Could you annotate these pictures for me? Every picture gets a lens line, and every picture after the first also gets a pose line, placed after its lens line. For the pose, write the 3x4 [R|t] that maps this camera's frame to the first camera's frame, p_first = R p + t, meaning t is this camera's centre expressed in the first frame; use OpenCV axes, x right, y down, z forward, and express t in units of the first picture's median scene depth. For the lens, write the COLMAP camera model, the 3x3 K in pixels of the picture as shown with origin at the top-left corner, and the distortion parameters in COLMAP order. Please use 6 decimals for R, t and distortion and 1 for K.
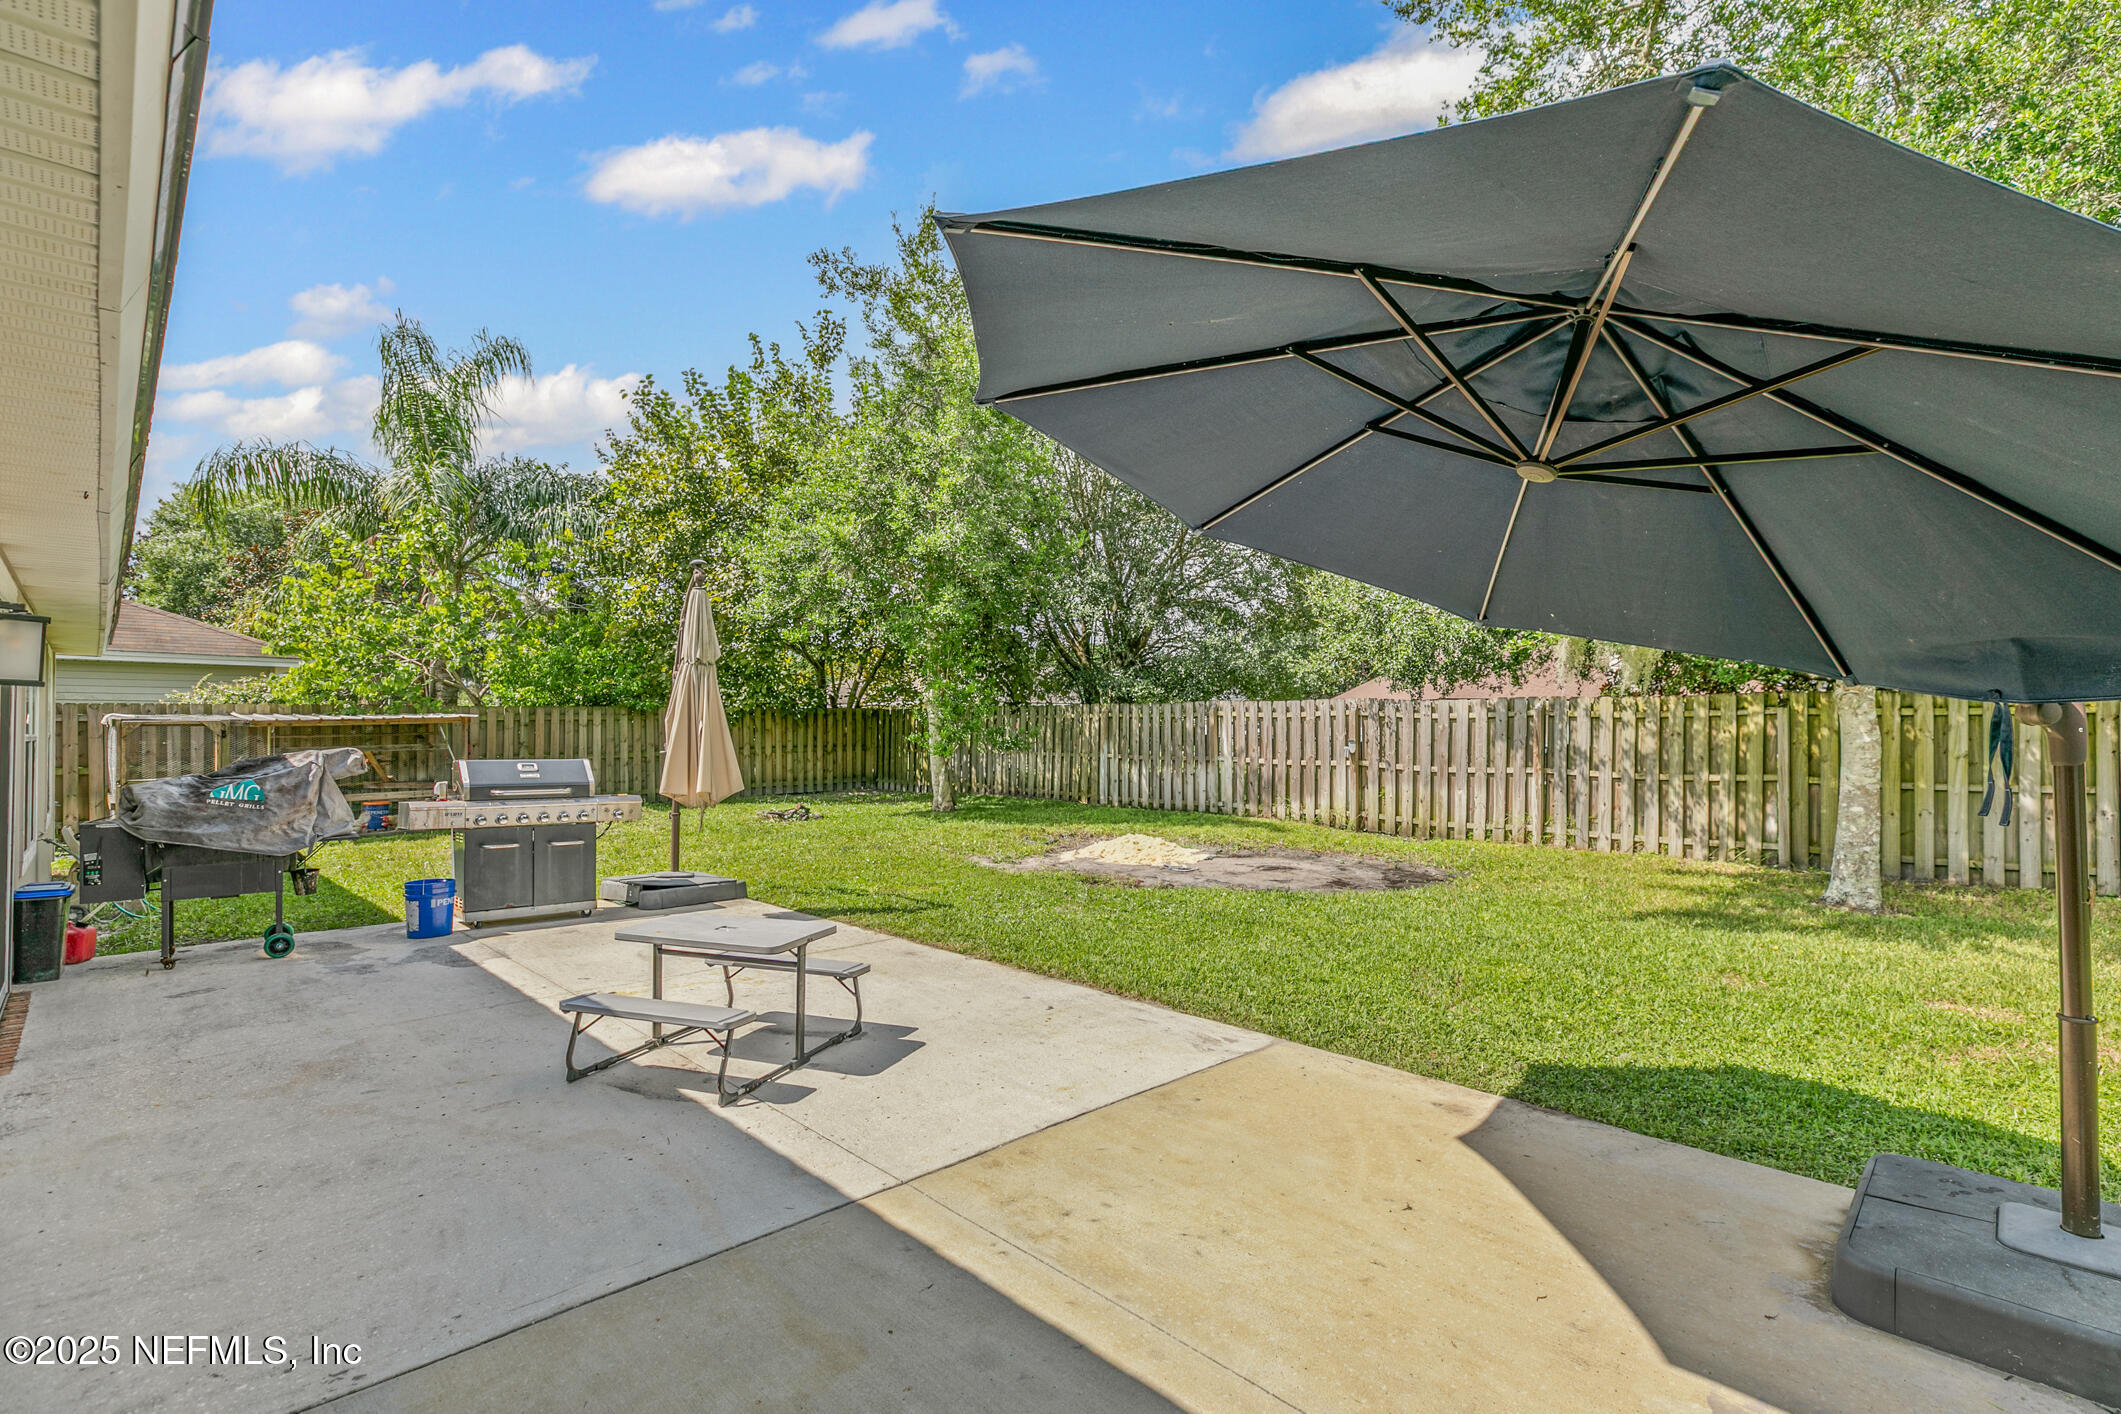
lens RADIAL K [[978.3, 0, 1068.4], [0, 978.3, 724.0], [0, 0, 1]] dist [0.010314, -0.000758]
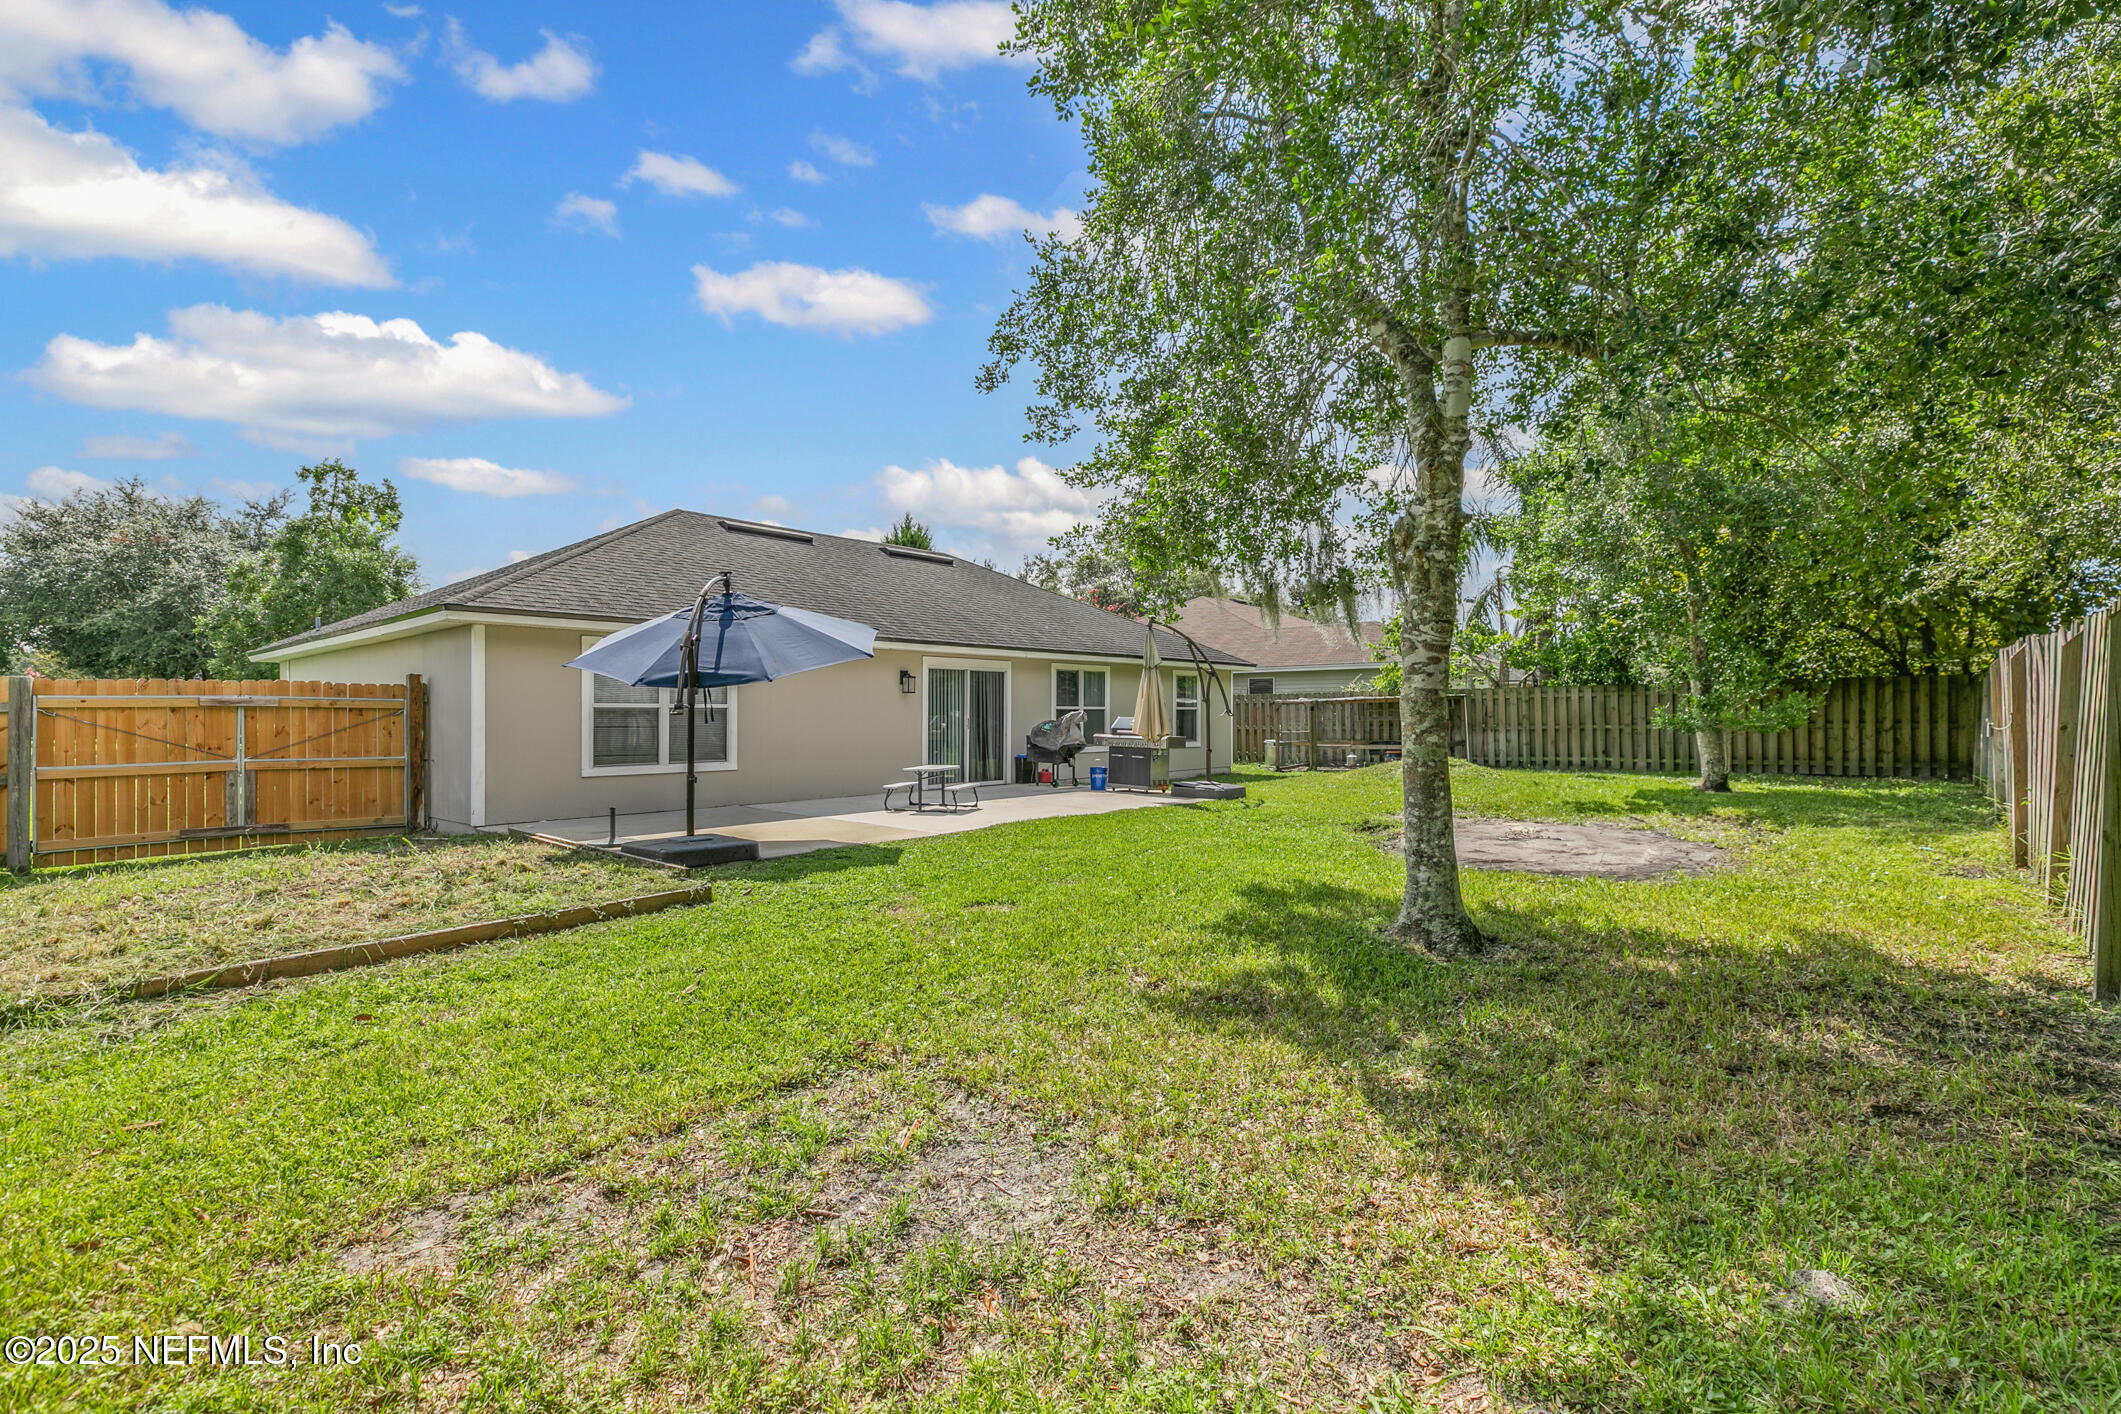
lens RADIAL K [[978.3, 0, 1080.1], [0, 978.3, 714.4], [0, 0, 1]] dist [0.010314, -0.000758]
pose [[0.050138, -0.005038, -0.998730, 2.432855], [0.009828, 0.999941, -0.004551, 0.061884], [0.998694, -0.009587, 0.050184, 1.201769]]
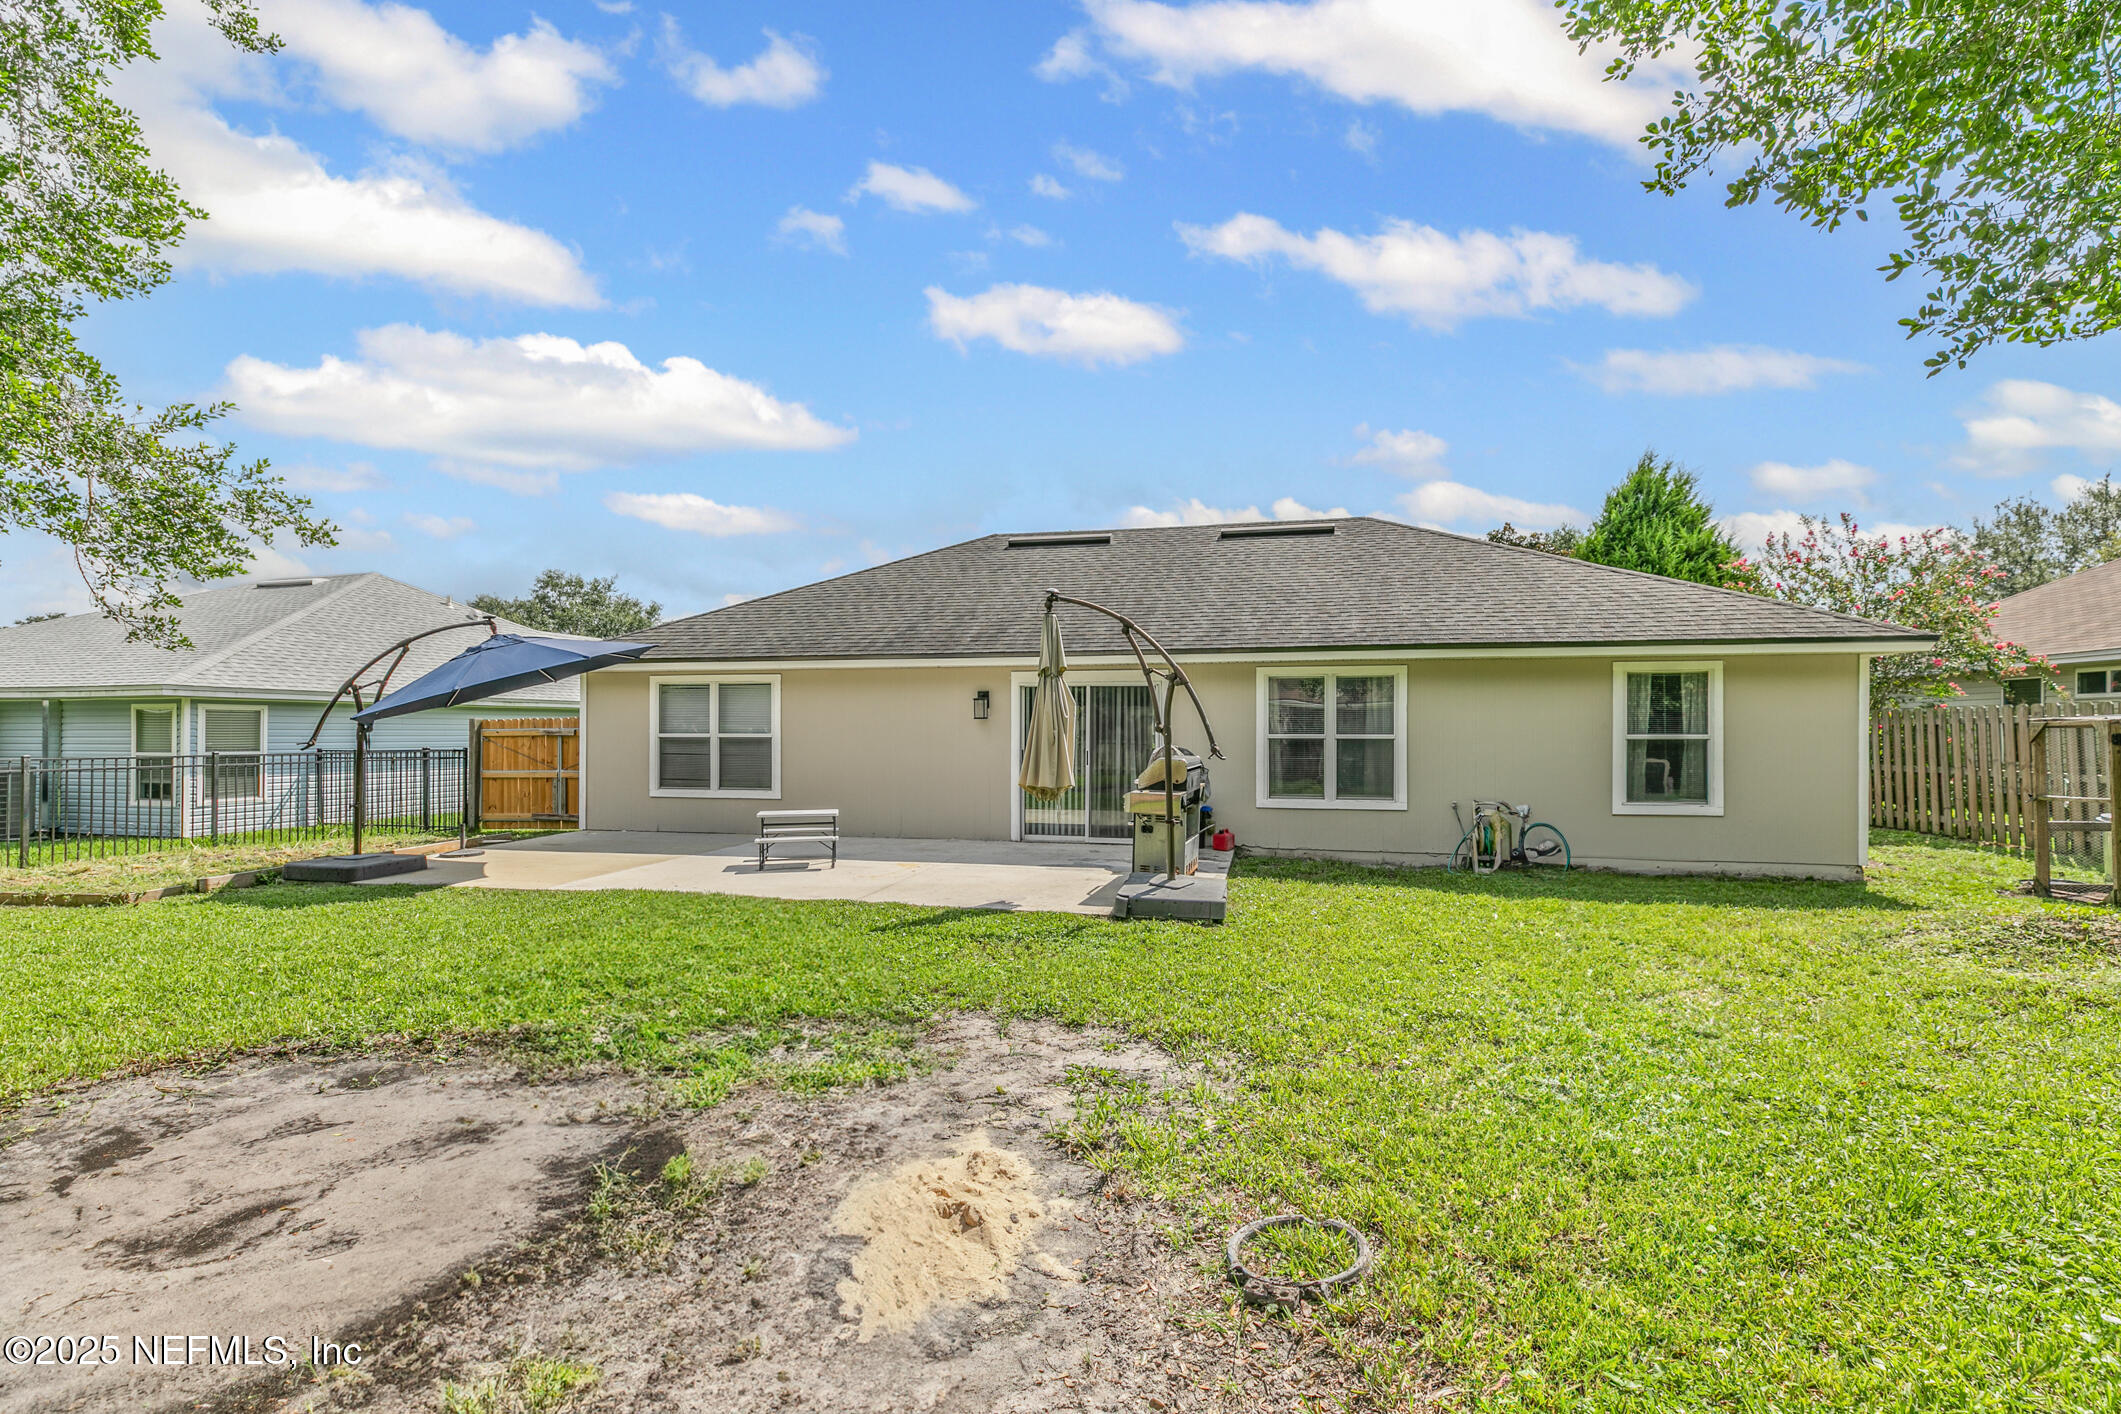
lens RADIAL K [[978.3, 0, 1058.6], [0, 978.3, 701.0], [0, 0, 1]] dist [0.010314, -0.000758]
pose [[-0.868052, -0.019628, -0.496086, 0.287945], [-0.000928, 0.999281, -0.037914, 0.023969], [0.496473, -0.032451, -0.867445, 3.178798]]
